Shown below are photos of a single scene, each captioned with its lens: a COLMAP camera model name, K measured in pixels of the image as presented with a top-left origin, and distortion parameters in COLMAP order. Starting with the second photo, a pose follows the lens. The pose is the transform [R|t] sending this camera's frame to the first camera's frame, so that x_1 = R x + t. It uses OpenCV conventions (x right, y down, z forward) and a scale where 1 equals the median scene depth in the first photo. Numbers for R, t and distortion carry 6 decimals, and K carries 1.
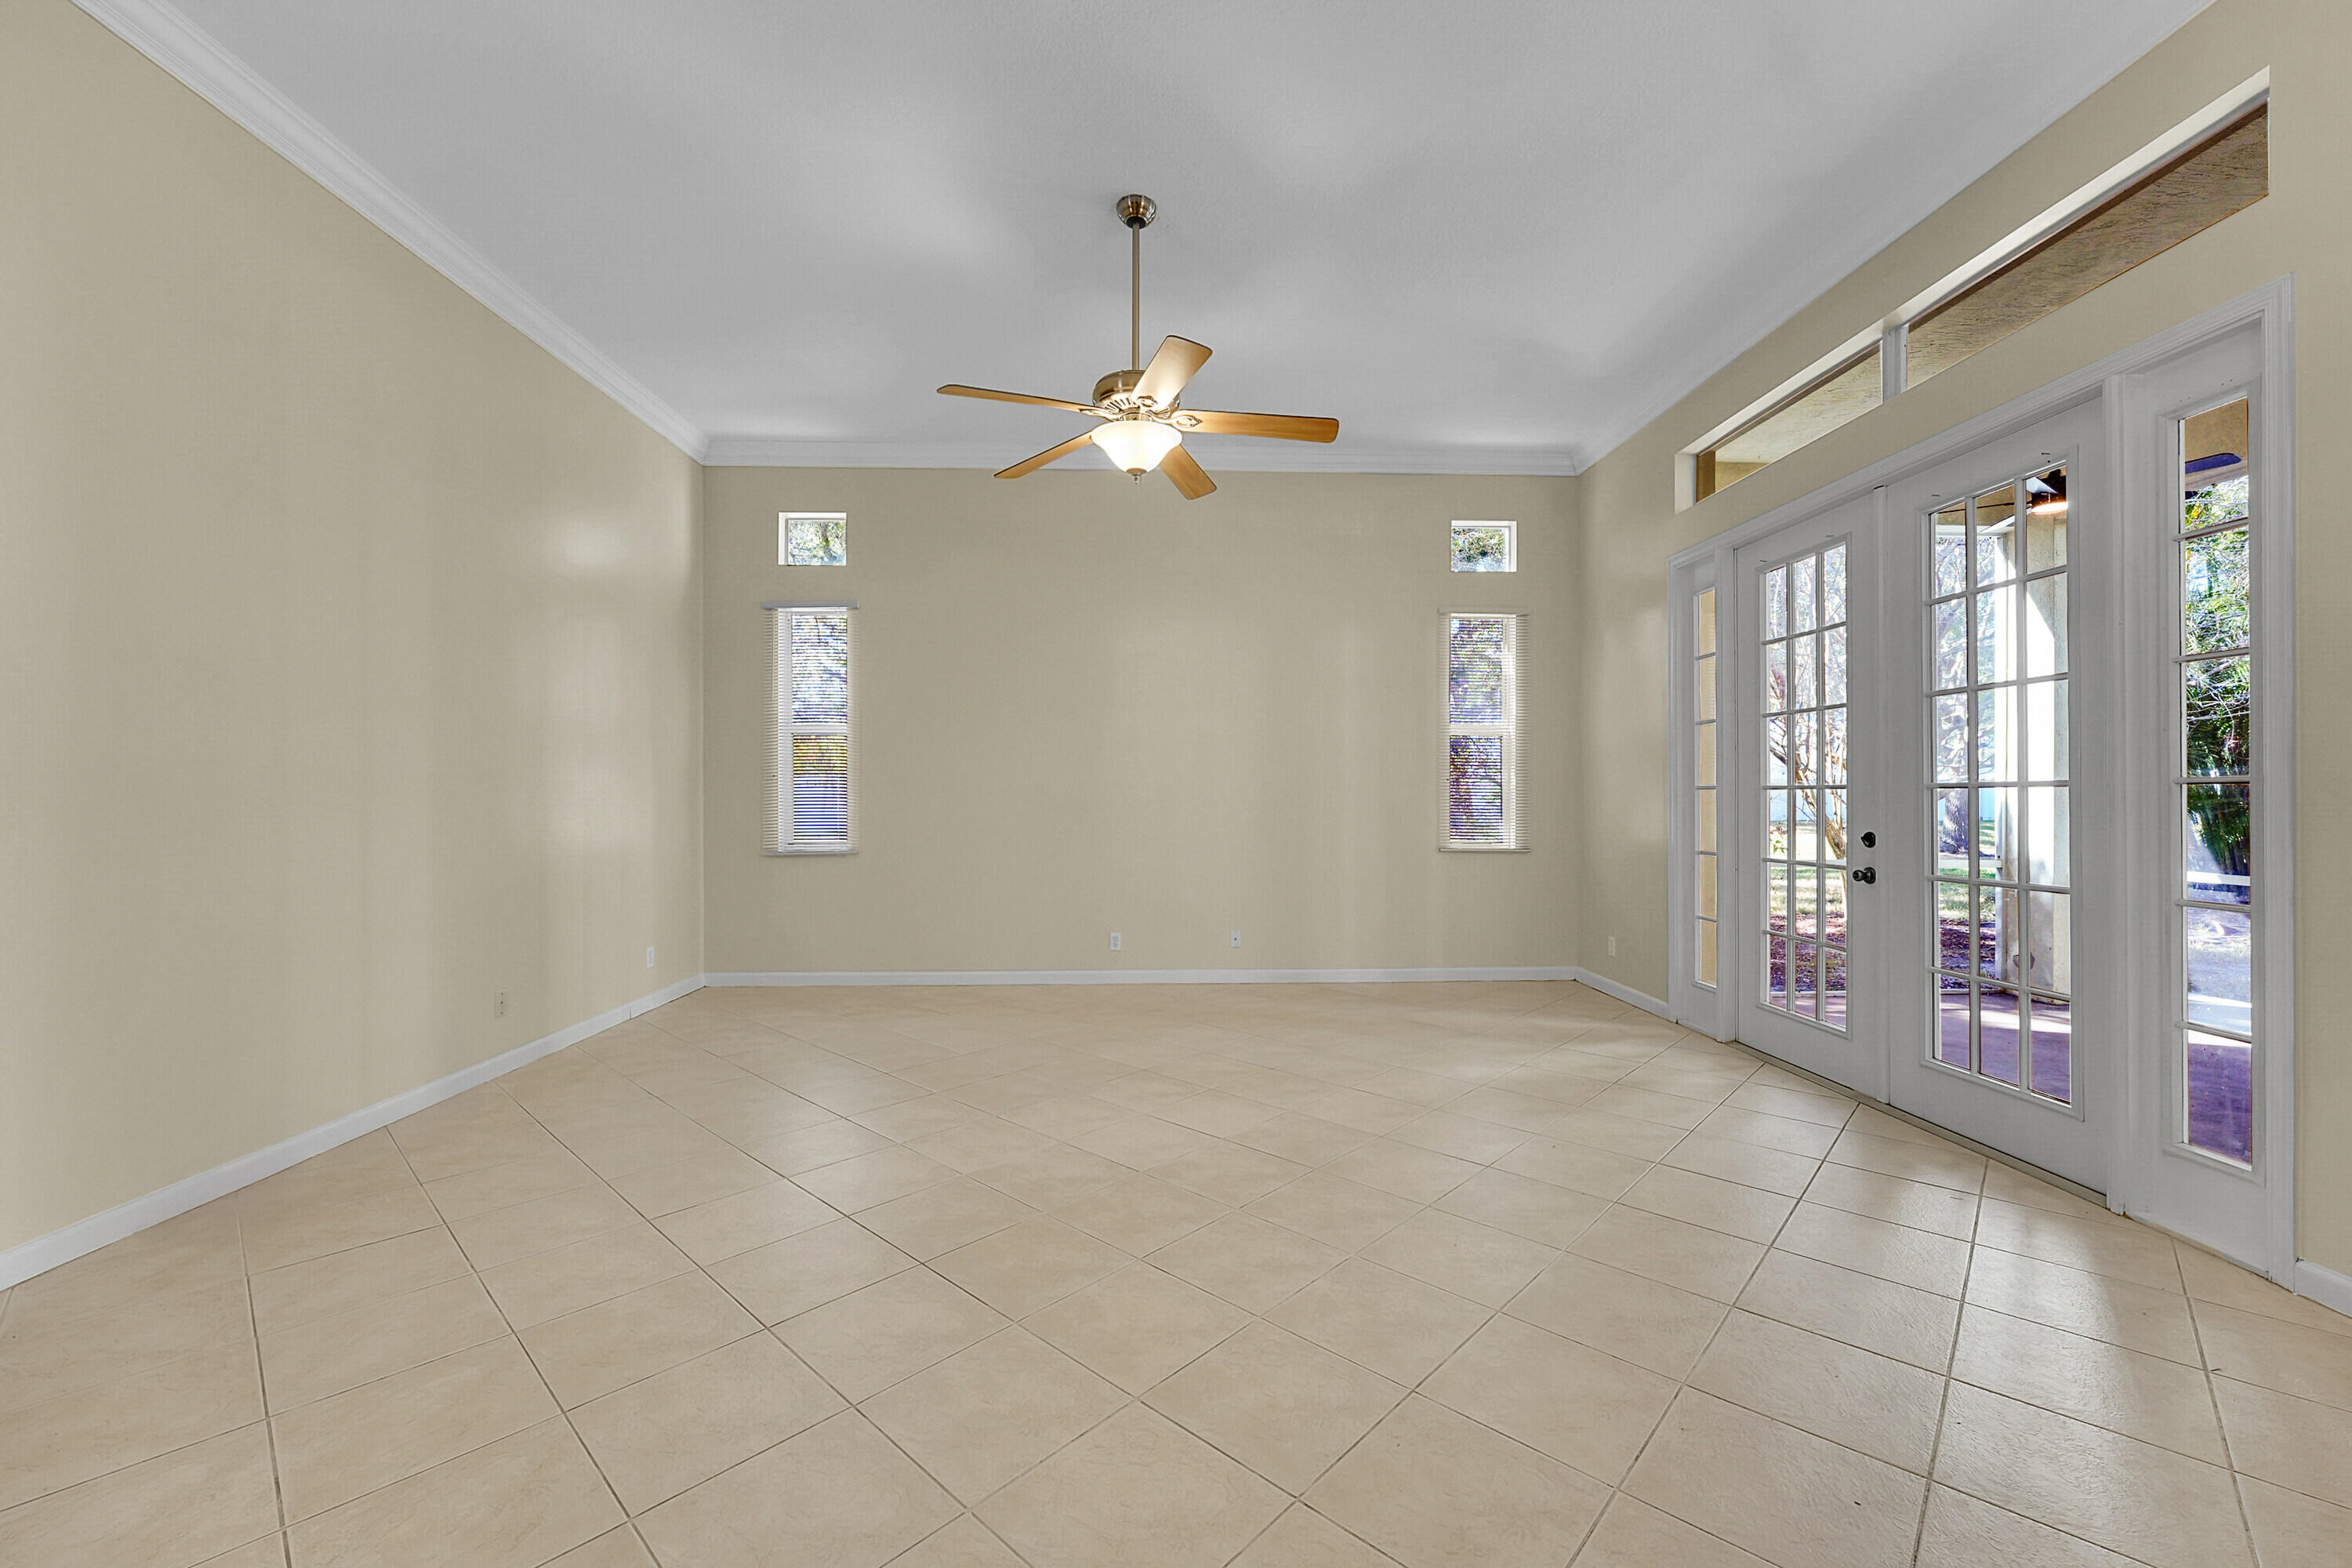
lens RADIAL K [[936.9, 0, 1180.9], [0, 936.9, 801.2], [0, 0, 1]] dist [-0.005494, -0.000095]
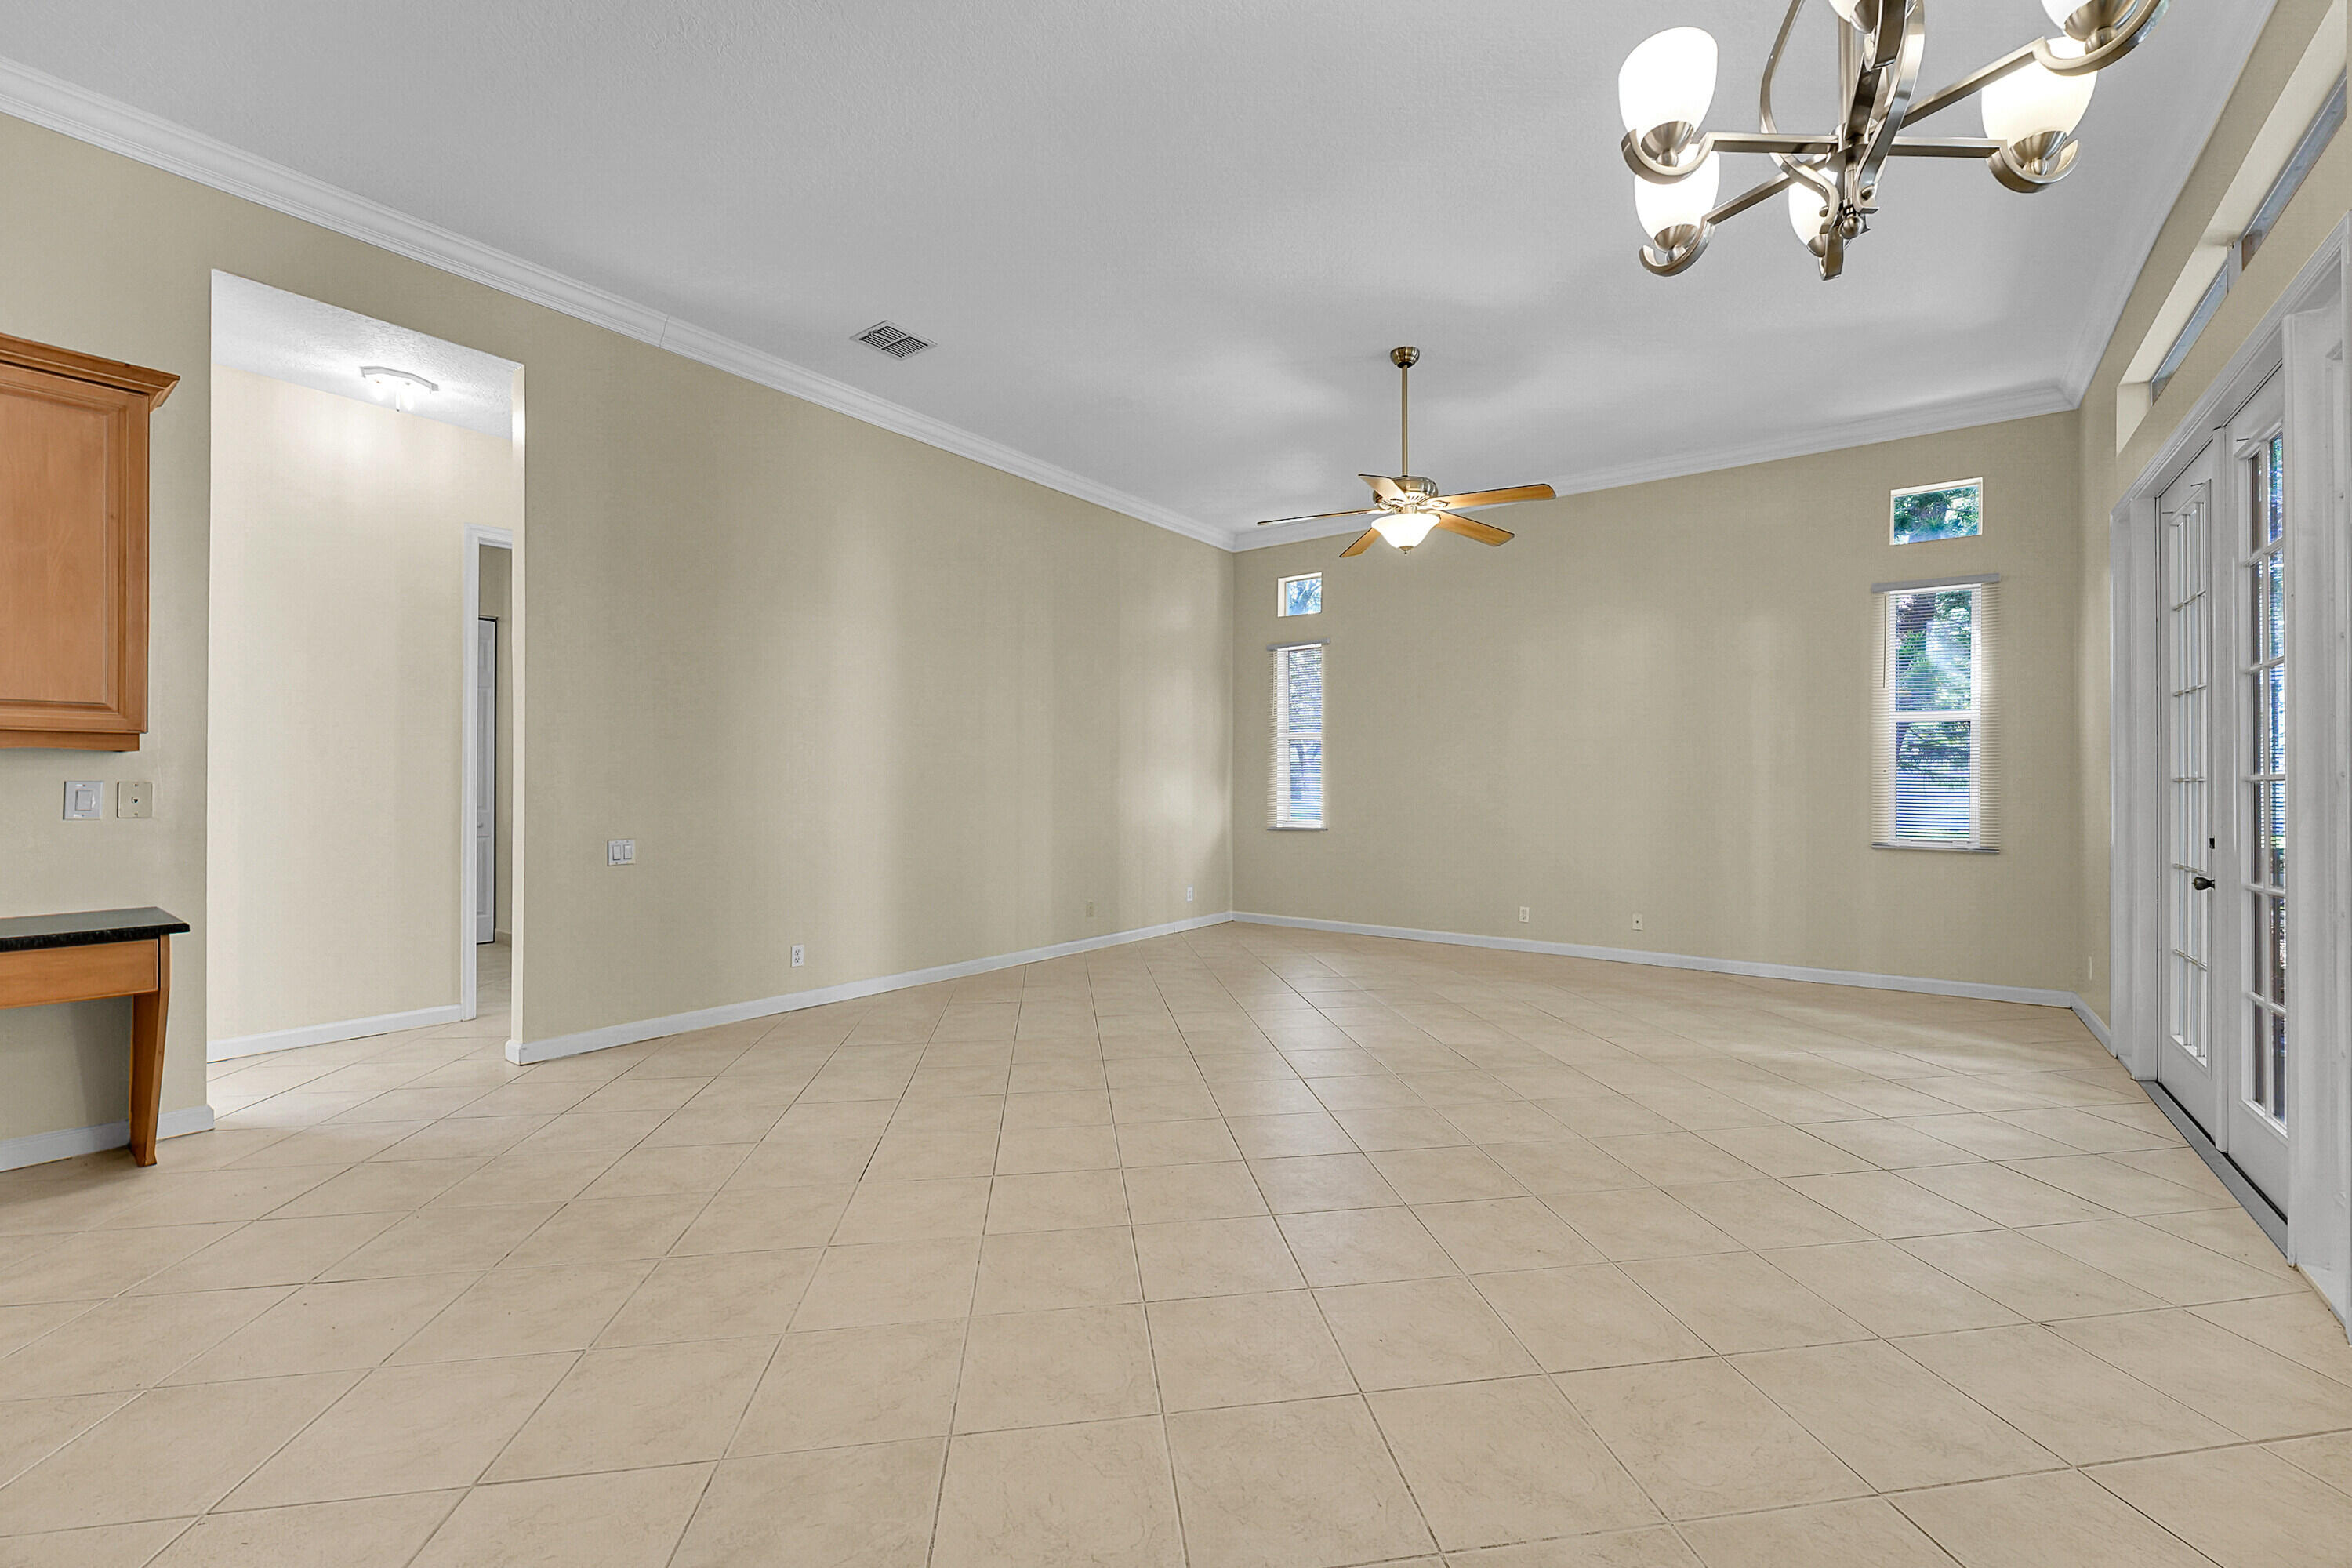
lens RADIAL K [[956.5, 0, 1219.7], [0, 956.5, 791.3], [0, 0, 1]] dist [-0.001080, -0.000099]
pose [[0.793414, 0.006526, -0.608647, 0.418880], [-0.007046, 0.999974, 0.001537, 0.000136], [0.608641, 0.003069, 0.793440, -0.187684]]
